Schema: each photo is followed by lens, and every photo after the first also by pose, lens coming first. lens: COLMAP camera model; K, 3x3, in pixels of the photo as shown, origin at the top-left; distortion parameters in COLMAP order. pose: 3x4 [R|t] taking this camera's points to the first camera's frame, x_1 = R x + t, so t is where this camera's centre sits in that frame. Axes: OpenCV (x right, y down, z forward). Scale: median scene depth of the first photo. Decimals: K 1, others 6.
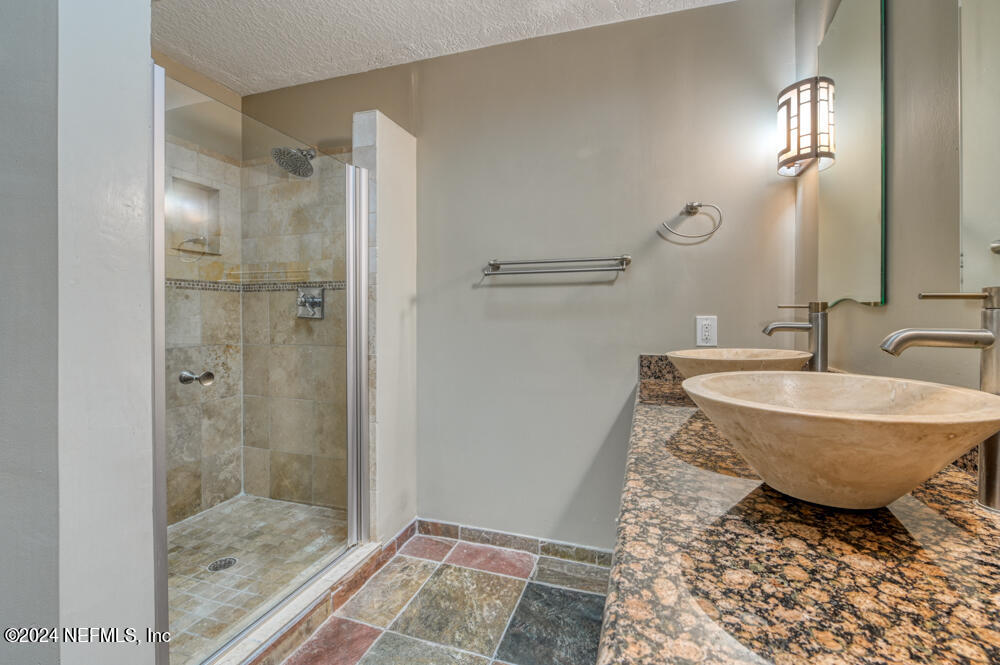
lens RADIAL K [[408.7, 0, 503.0], [0, 408.7, 315.7], [0, 0, 1]] dist [-0.001845, -0.000158]
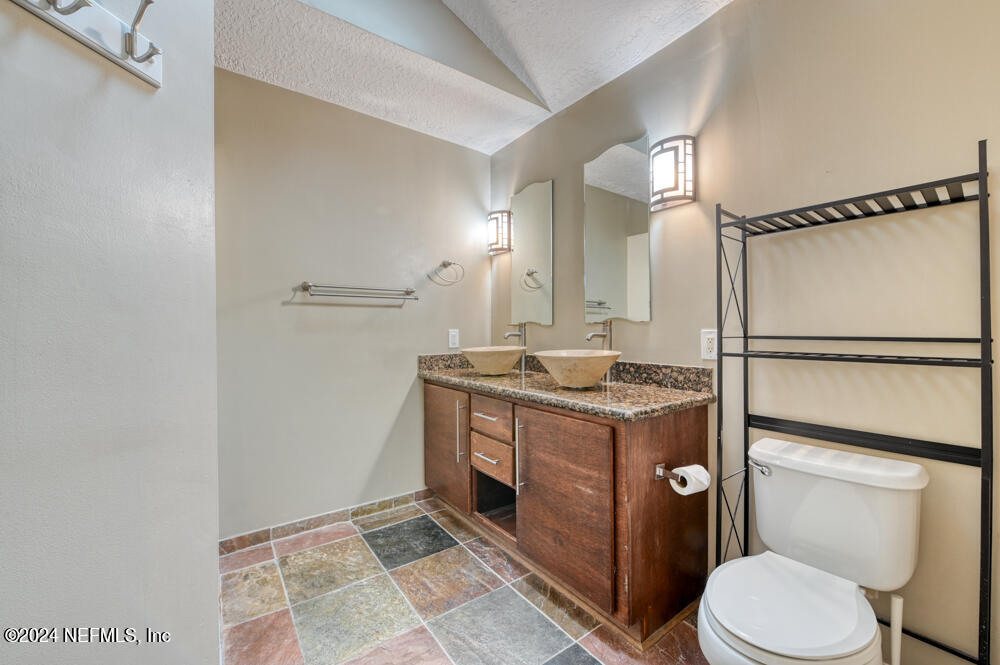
lens RADIAL K [[404.2, 0, 483.4], [0, 404.2, 329.4], [0, 0, 1]] dist [-0.001096, -0.000268]
pose [[0.615094, -0.001389, 0.788453, -0.715492], [0.005452, 0.999982, -0.002492, 0.004164], [-0.788435, 0.005831, 0.615090, -0.103096]]
